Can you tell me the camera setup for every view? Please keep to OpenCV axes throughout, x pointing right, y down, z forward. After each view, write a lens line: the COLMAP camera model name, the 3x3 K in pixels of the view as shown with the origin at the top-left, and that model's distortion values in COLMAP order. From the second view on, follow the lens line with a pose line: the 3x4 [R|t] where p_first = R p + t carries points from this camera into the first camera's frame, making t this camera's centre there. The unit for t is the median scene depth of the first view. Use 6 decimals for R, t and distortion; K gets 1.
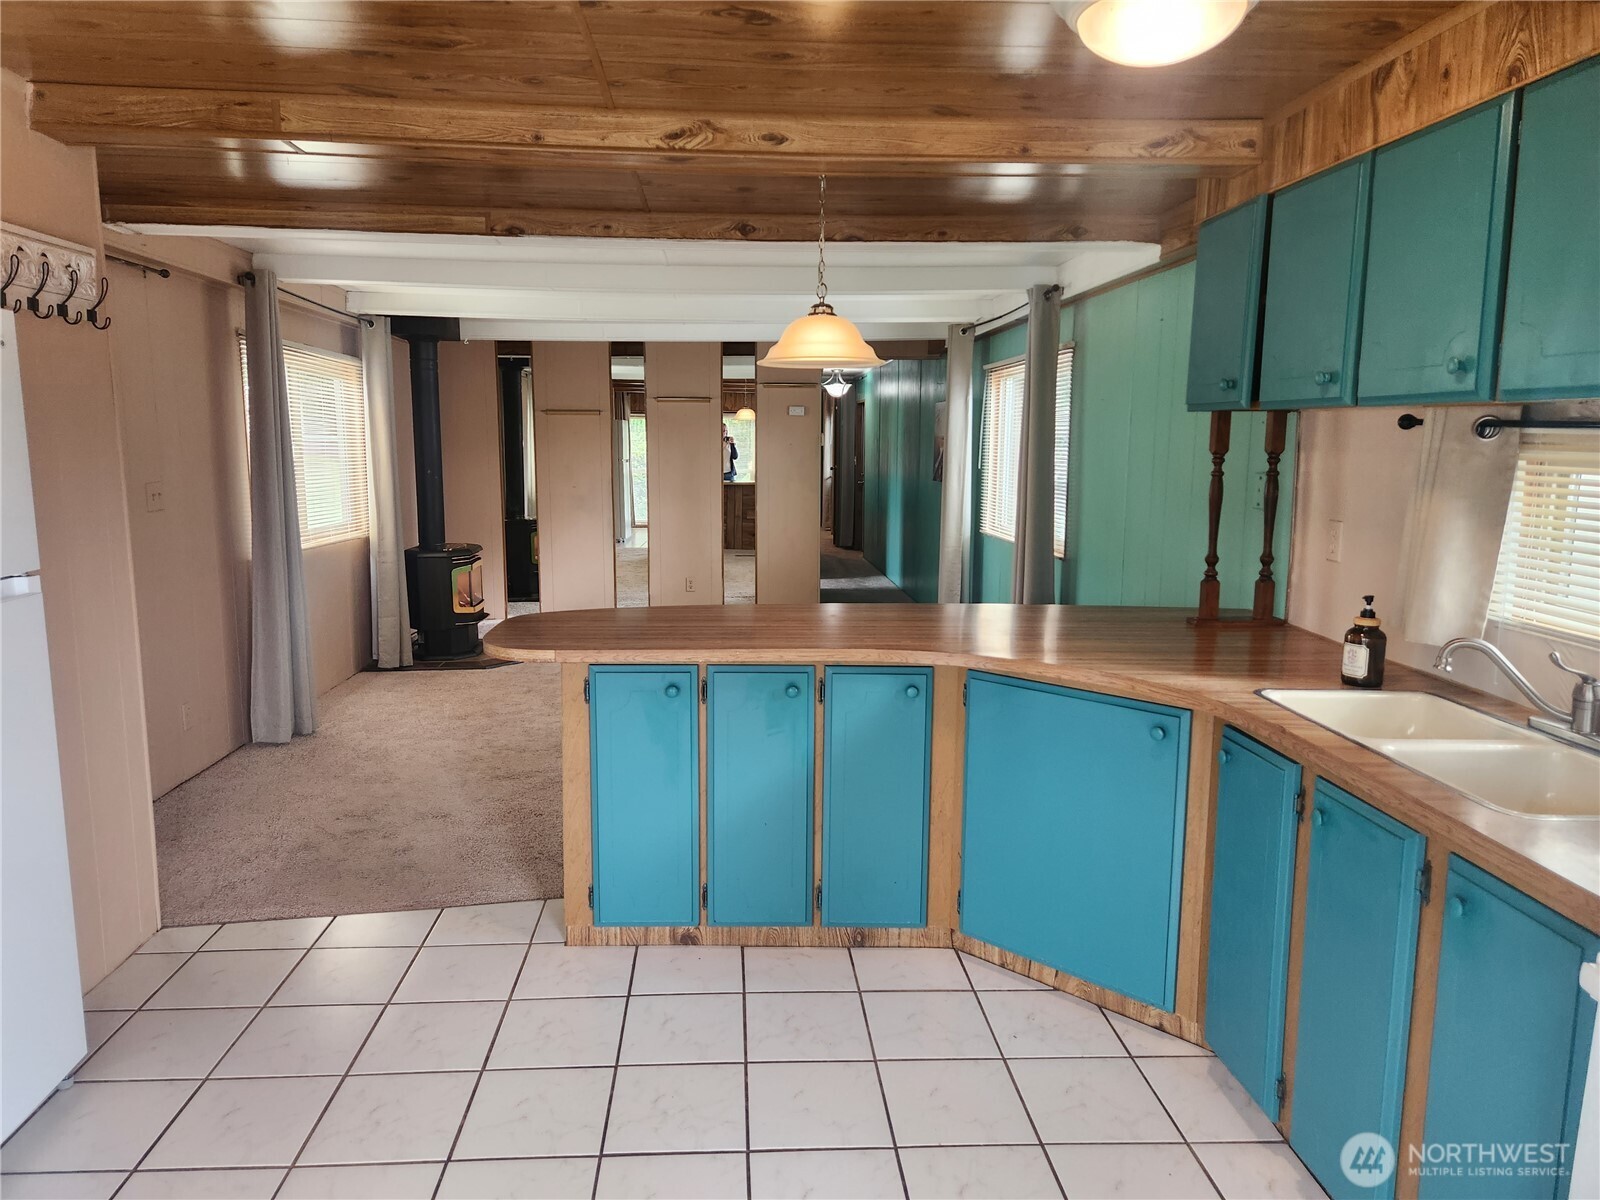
lens RADIAL K [[1060.7, 0, 789.1], [0, 1060.7, 586.6], [0, 0, 1]] dist [0.087845, -0.078354]
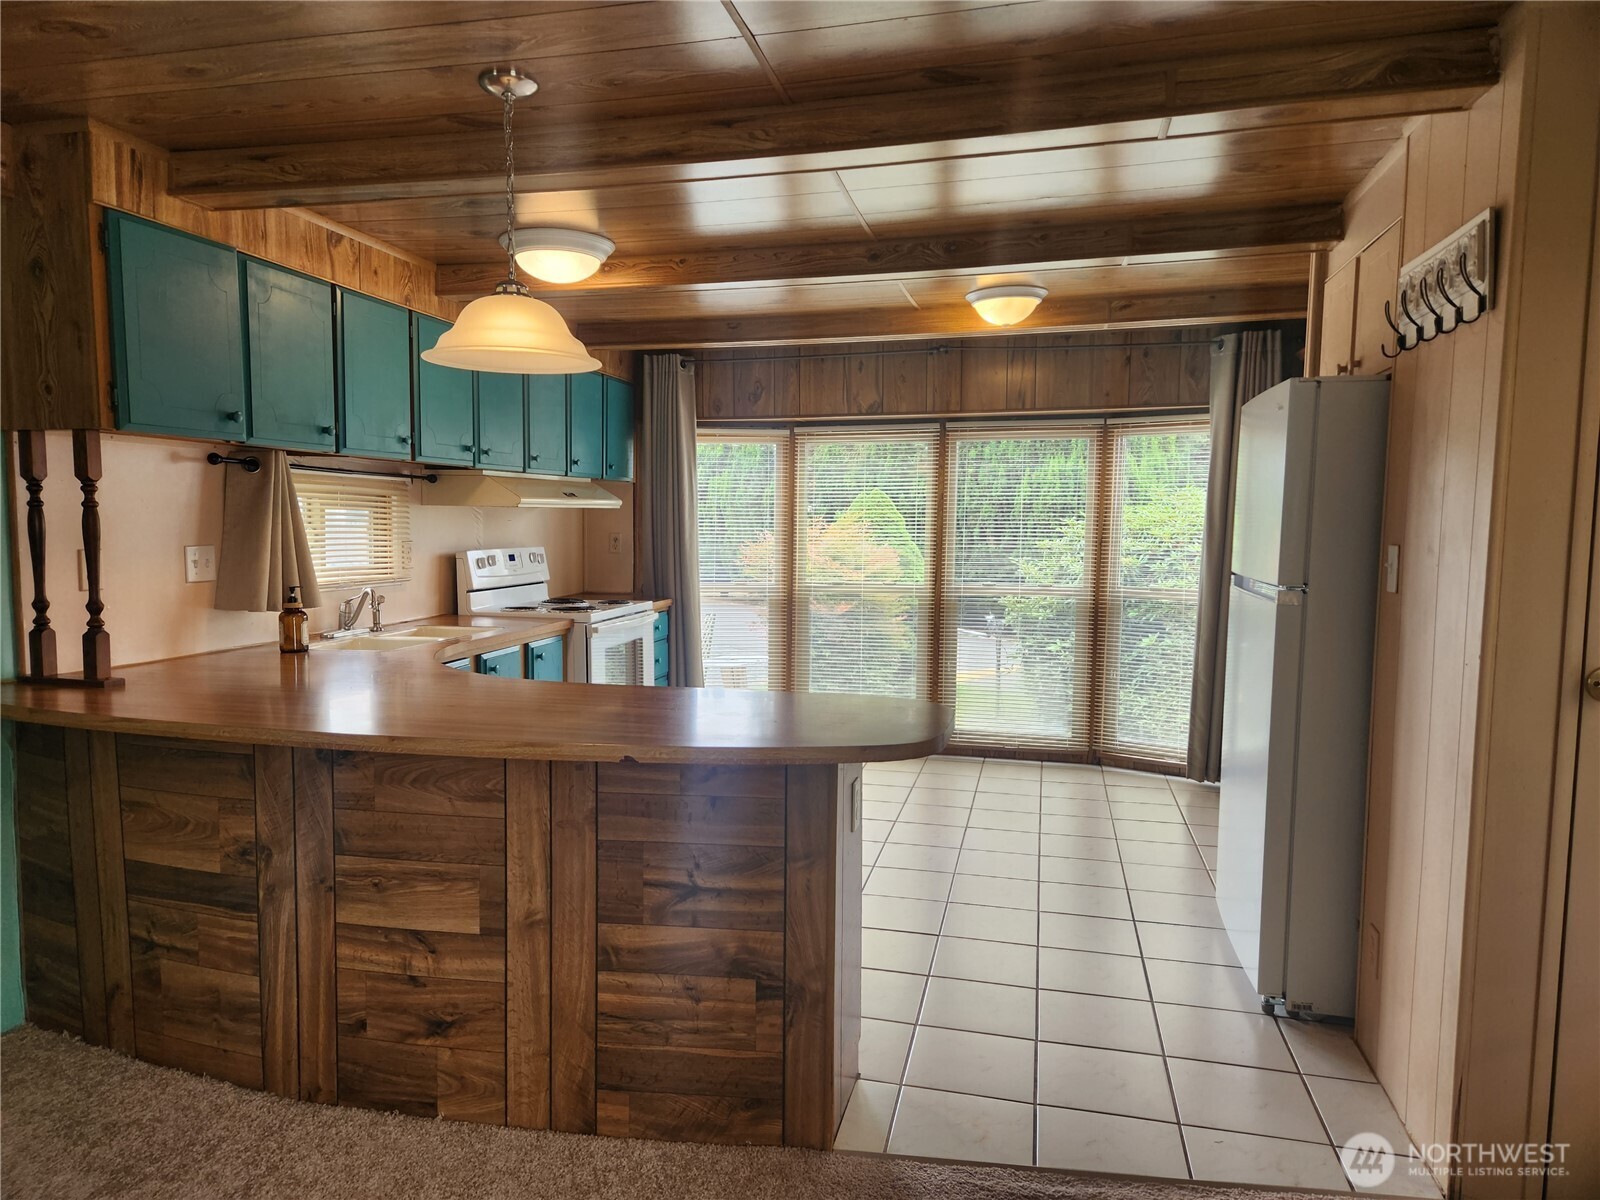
lens RADIAL K [[1044.6, 0, 792.9], [0, 1044.6, 605.4], [0, 0, 1]] dist [0.074097, -0.071347]
pose [[-0.953719, -0.038149, 0.298271, -0.367297], [0.030289, 0.974687, 0.221511, -0.189481], [-0.299171, 0.220294, -0.928422, 1.578845]]
